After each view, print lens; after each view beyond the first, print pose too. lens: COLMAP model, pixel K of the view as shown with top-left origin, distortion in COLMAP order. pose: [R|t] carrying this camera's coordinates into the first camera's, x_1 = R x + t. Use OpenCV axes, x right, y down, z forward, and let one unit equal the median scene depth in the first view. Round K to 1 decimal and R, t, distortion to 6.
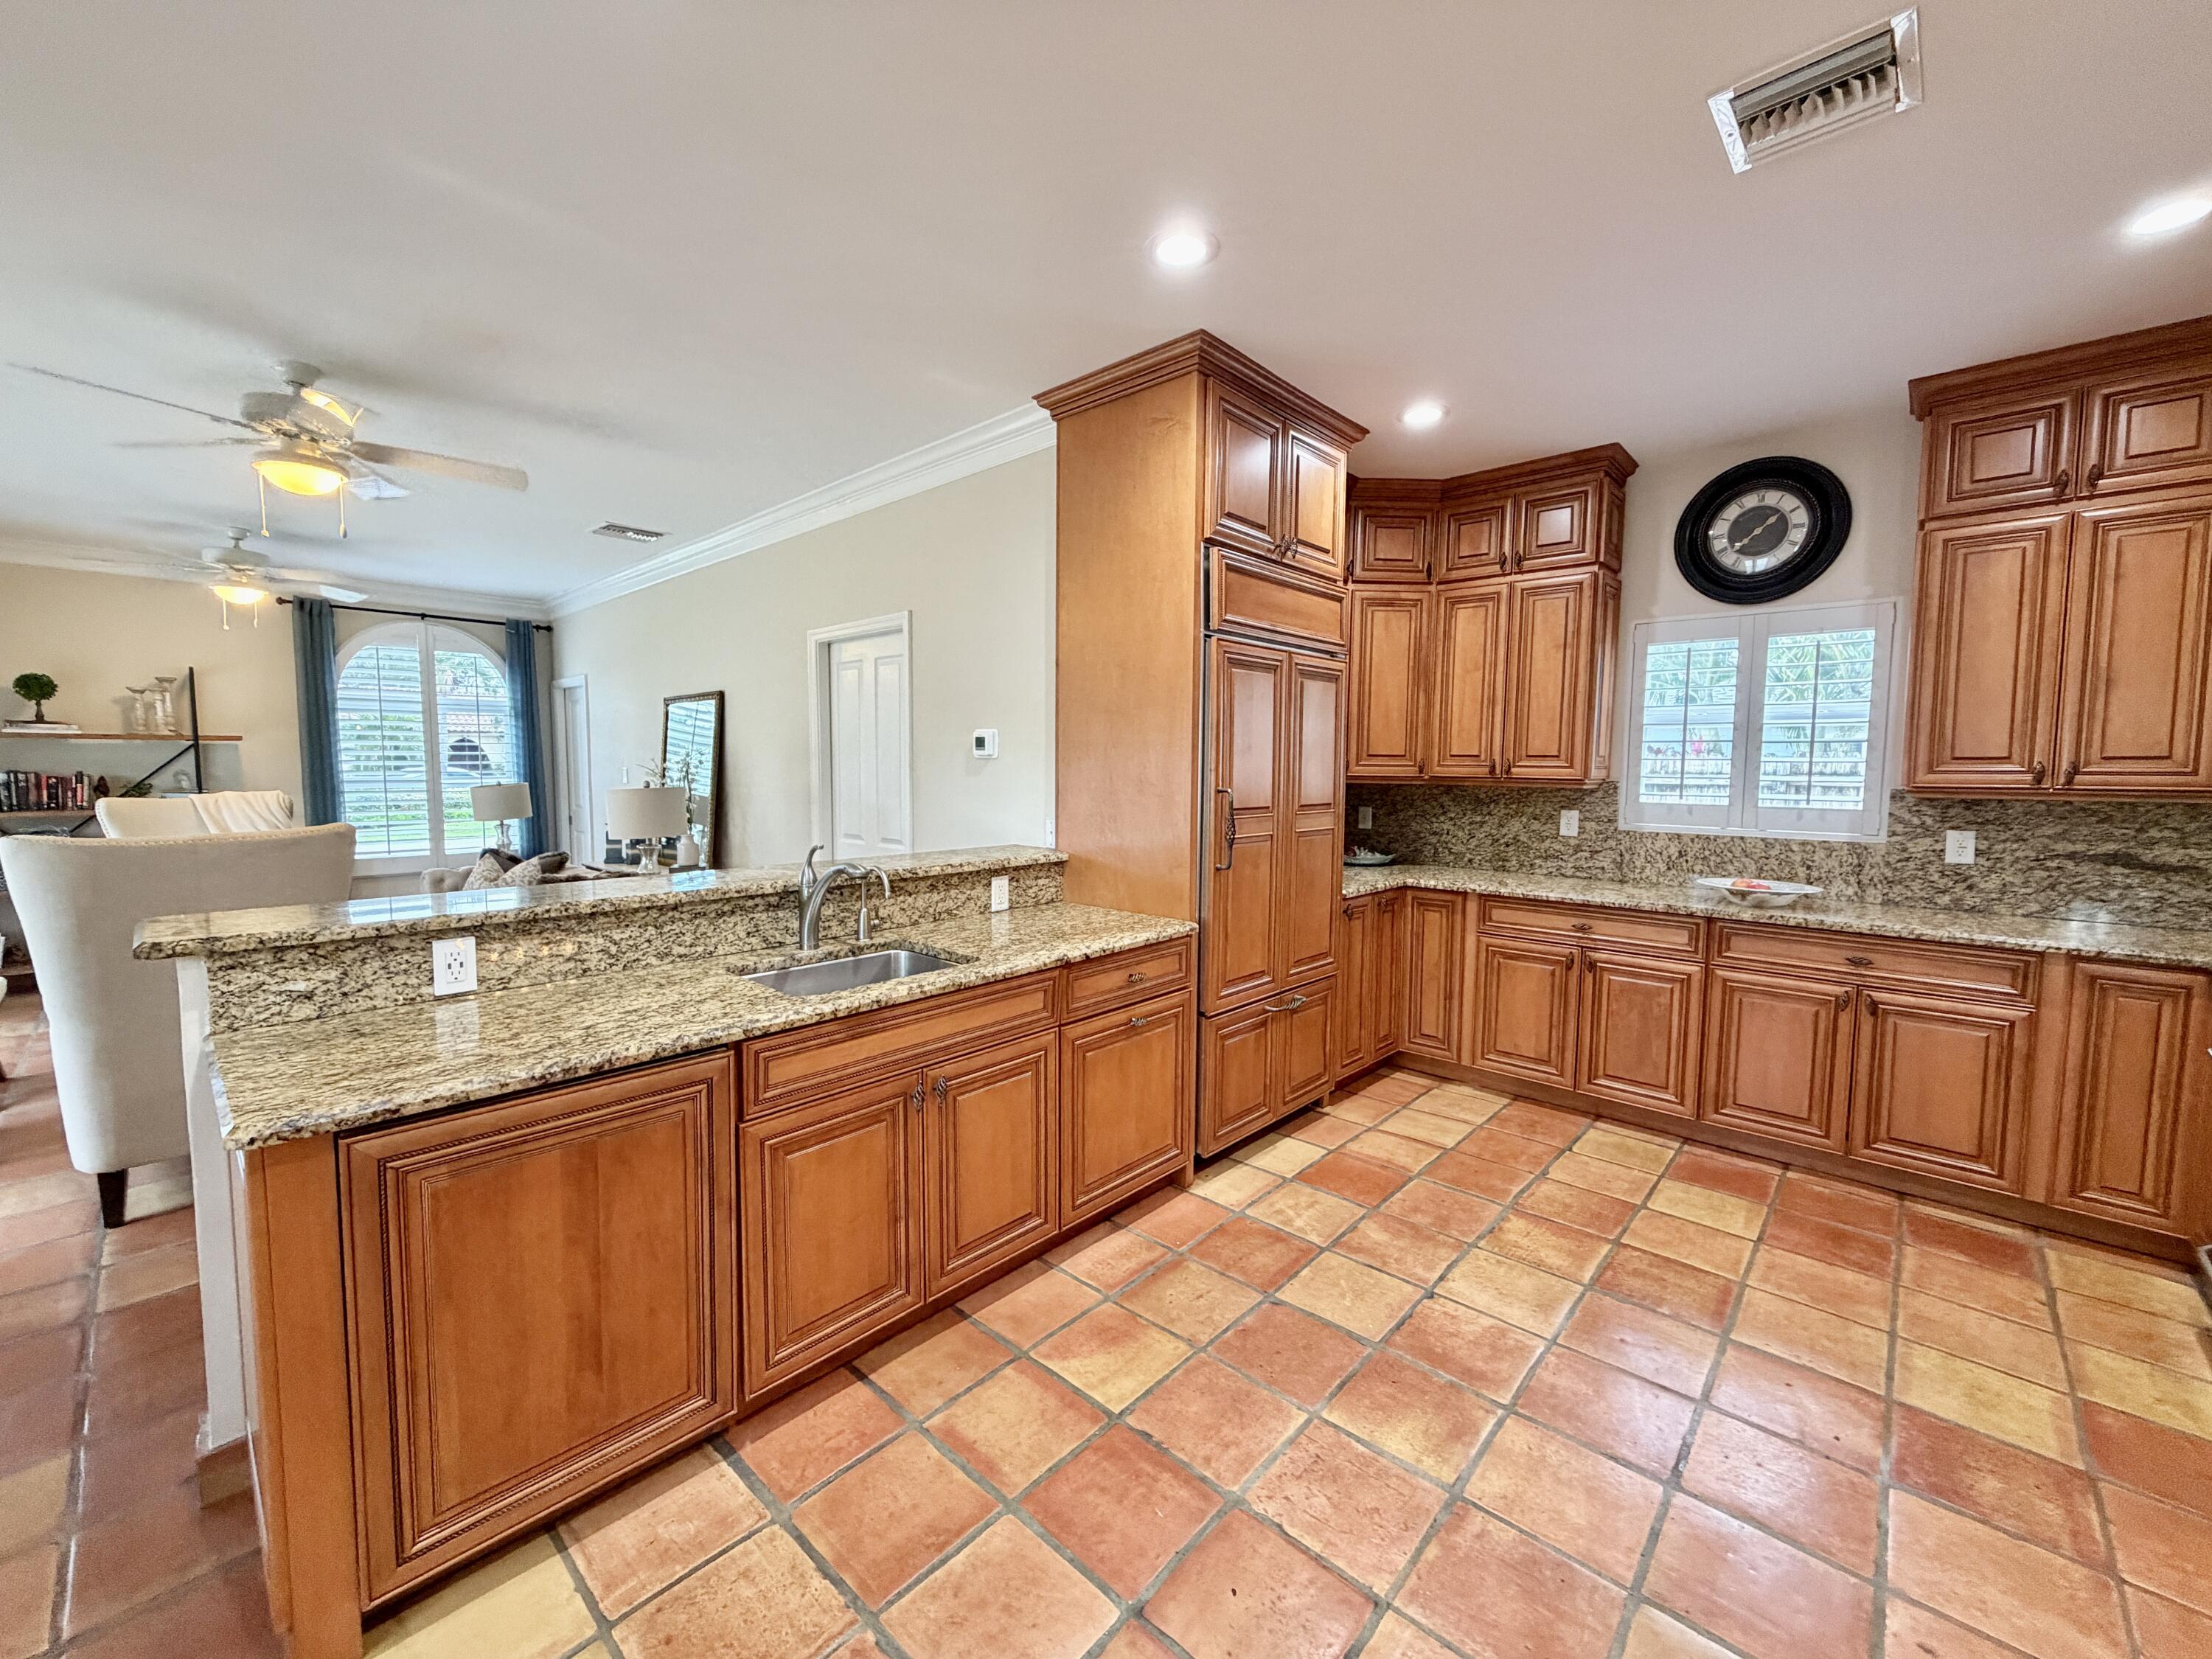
lens RADIAL K [[878.9, 0, 1093.8], [0, 878.9, 830.2], [0, 0, 1]] dist [-0.000619, 0.000299]
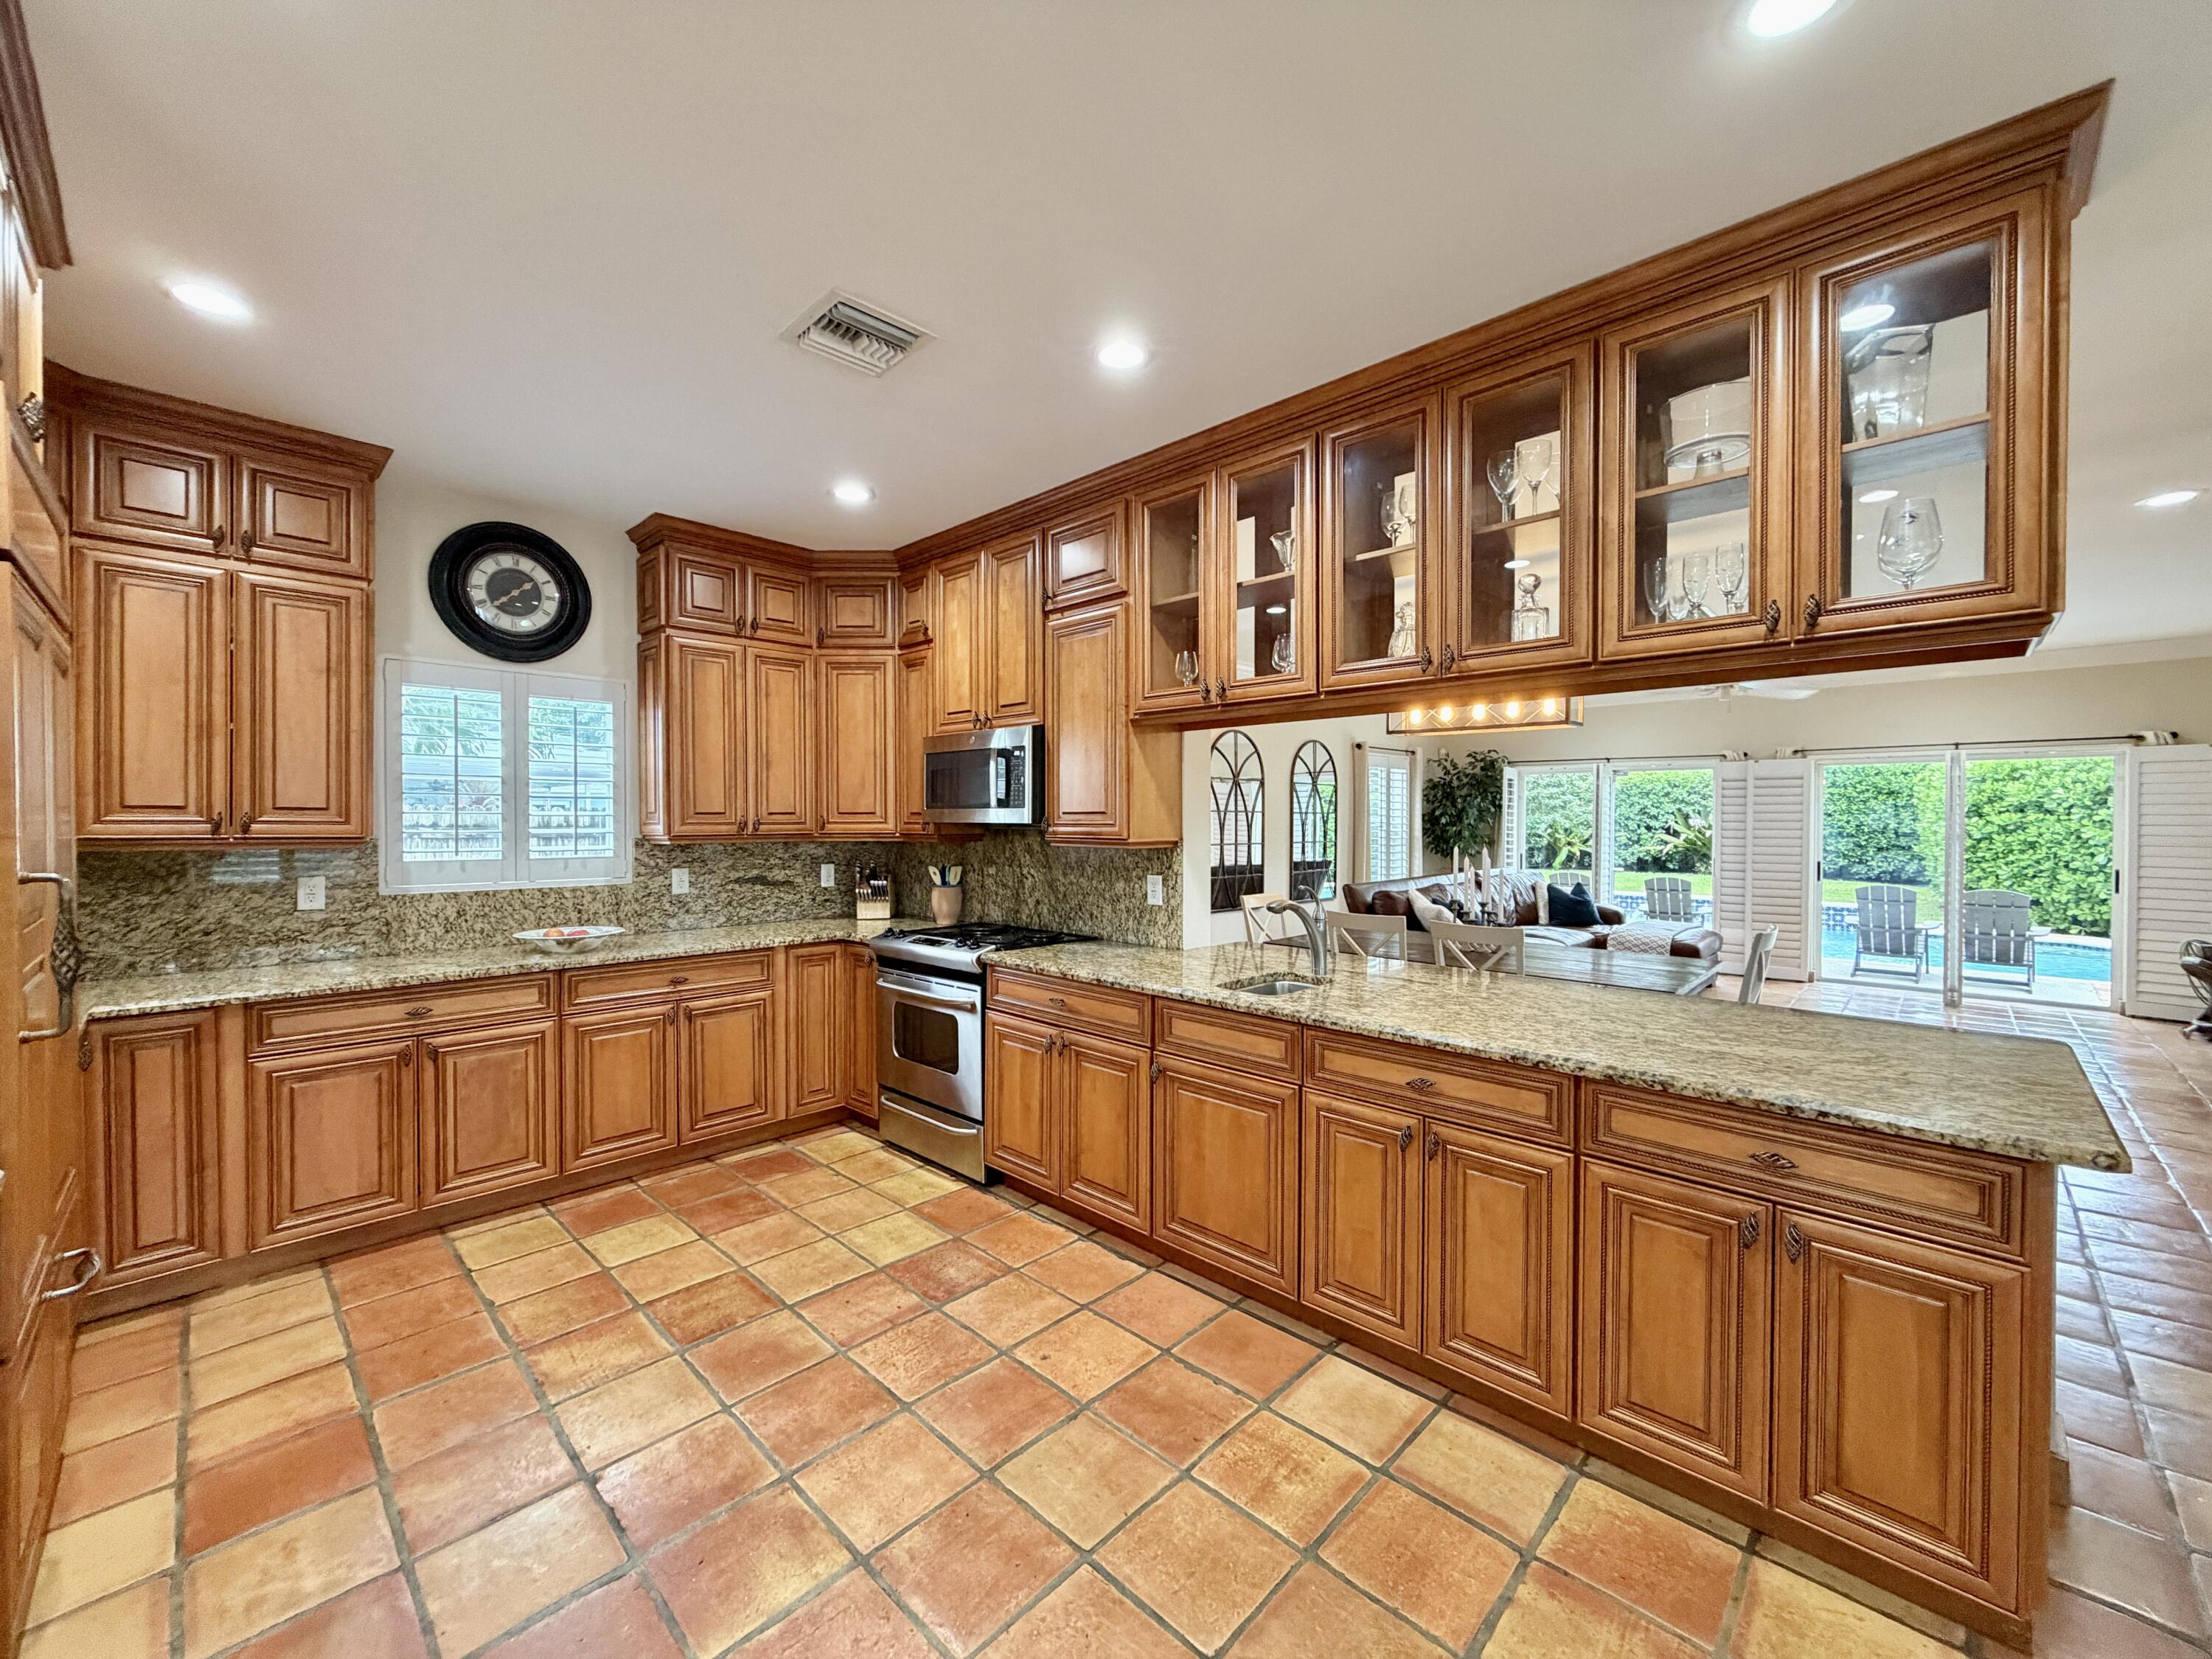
lens RADIAL K [[878.9, 0, 1104.0], [0, 878.9, 828.9], [0, 0, 1]] dist [-0.000619, 0.000299]
pose [[0.013291, -0.017475, 0.999759, -0.315590], [0.074434, 0.997090, 0.016439, -0.034062], [-0.997137, 0.074197, 0.014553, 0.368544]]
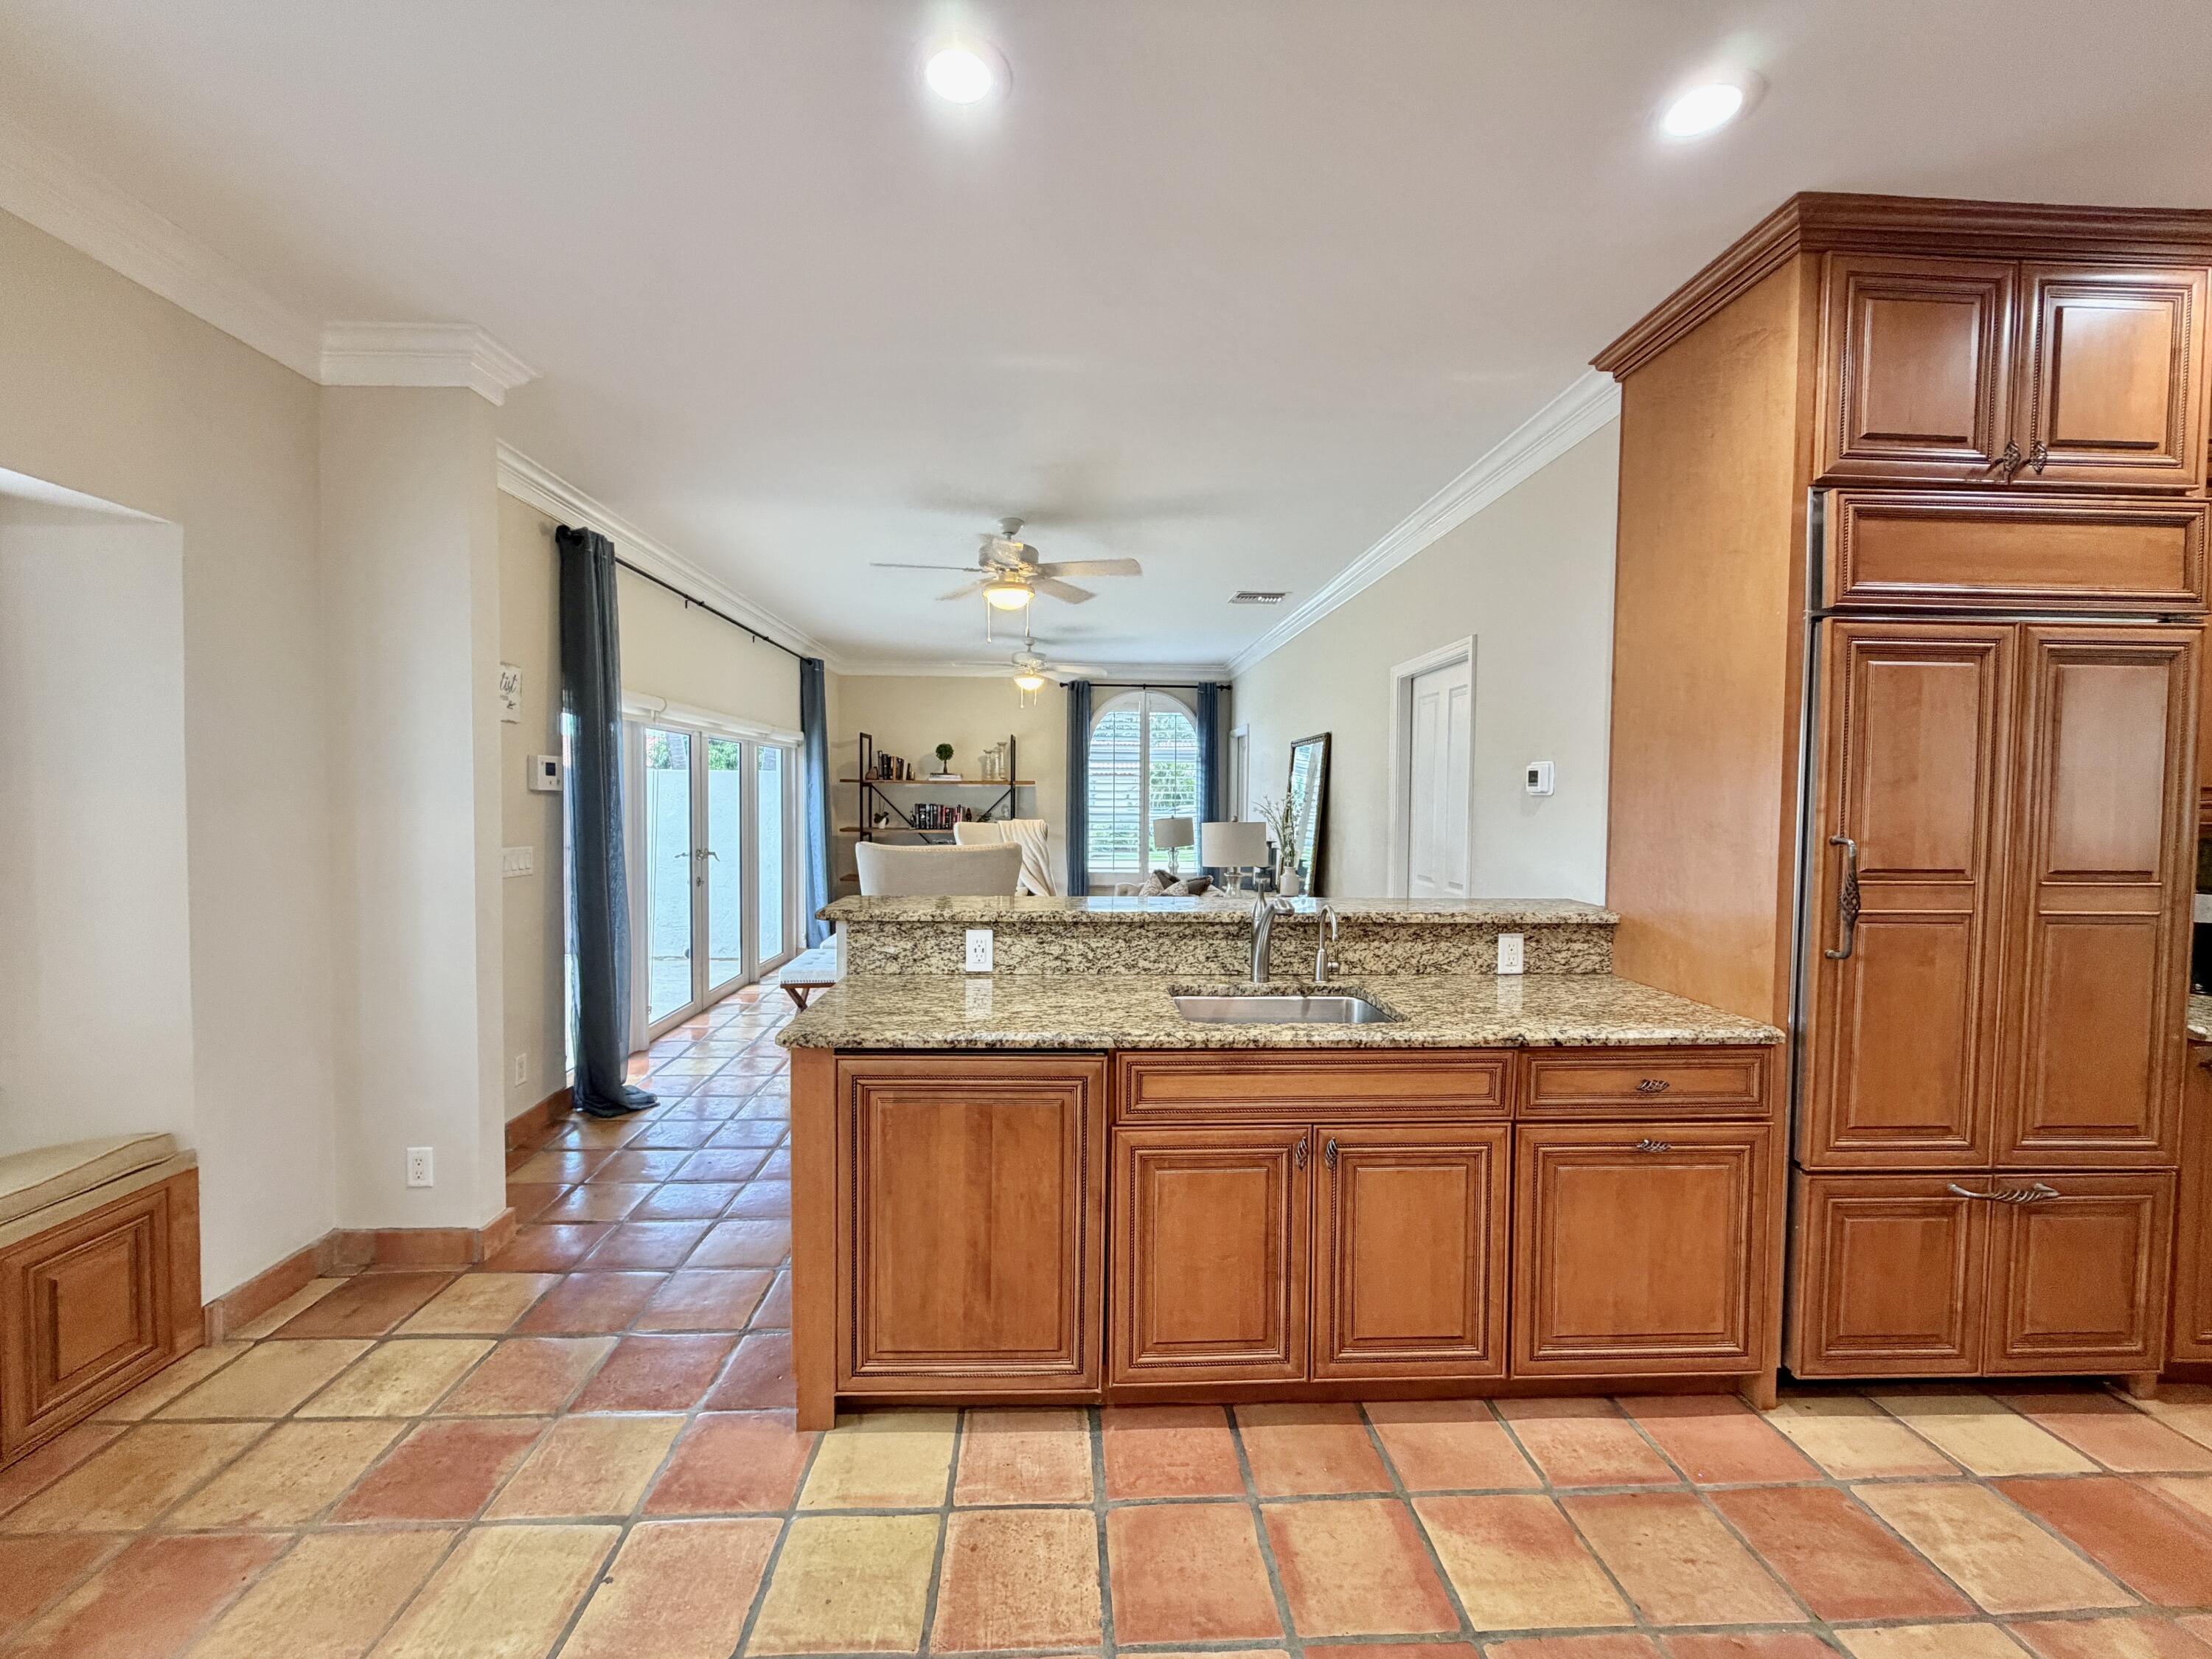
lens RADIAL K [[878.9, 0, 1099.3], [0, 878.9, 830.6], [0, 0, 1]] dist [-0.000619, 0.000299]
pose [[0.715776, 0.027334, -0.697794, 0.195602], [-0.058959, 0.998031, -0.021384, -0.004774], [0.695836, 0.056447, 0.715979, 0.106903]]
